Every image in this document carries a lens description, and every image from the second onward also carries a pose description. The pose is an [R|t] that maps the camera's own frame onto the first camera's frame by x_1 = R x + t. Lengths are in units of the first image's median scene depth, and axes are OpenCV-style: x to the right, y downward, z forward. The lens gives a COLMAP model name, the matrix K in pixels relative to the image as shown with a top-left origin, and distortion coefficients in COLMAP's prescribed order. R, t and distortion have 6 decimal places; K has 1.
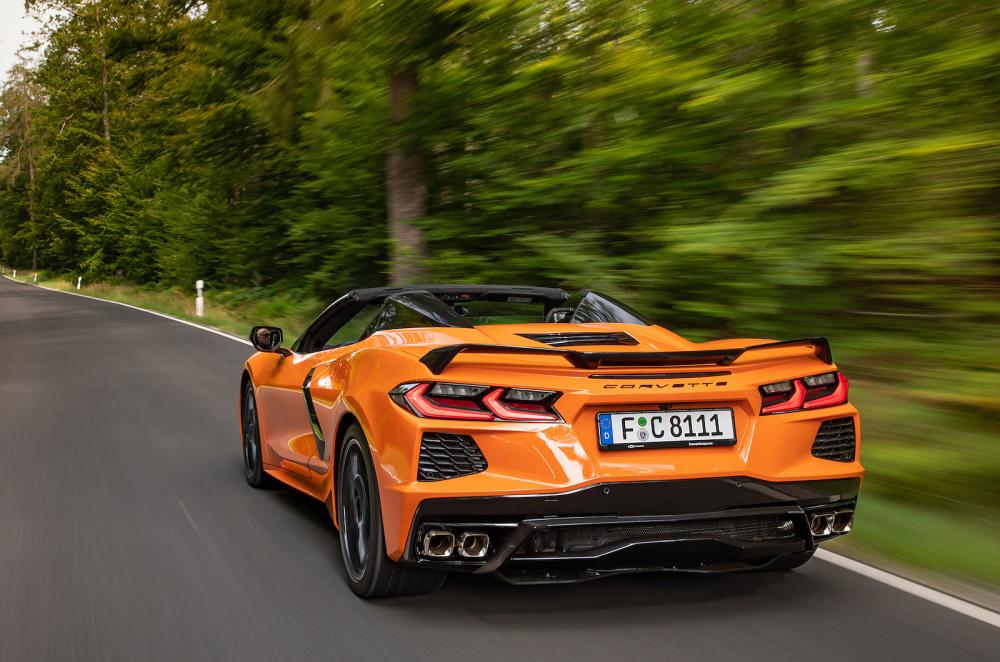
lens RADIAL K [[1843.6, 0, 500.0], [0, 1843.6, 331.0], [0, 0, 1]] dist [-0.825371, 0.012397]
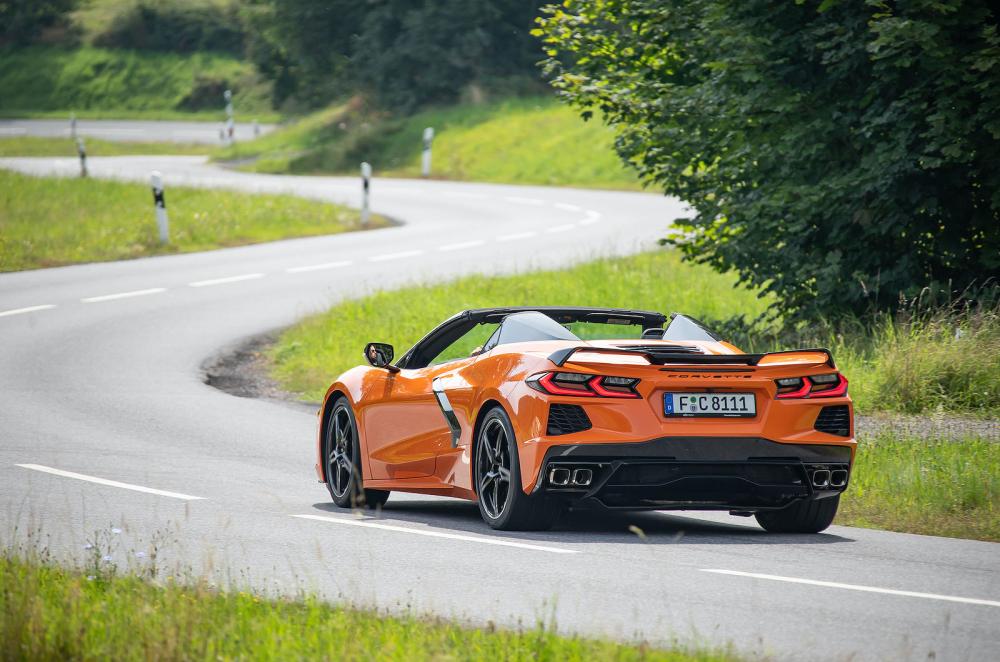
lens RADIAL K [[1843.6, 0, 500.0], [0, 1843.6, 331.0], [0, 0, 1]] dist [-0.825371, 0.012397]
pose [[0.998370, 0.014435, -0.055216, -0.000023], [-0.015054, 0.999828, -0.010809, 0.010803], [0.055050, 0.011623, 0.998416, -0.507467]]
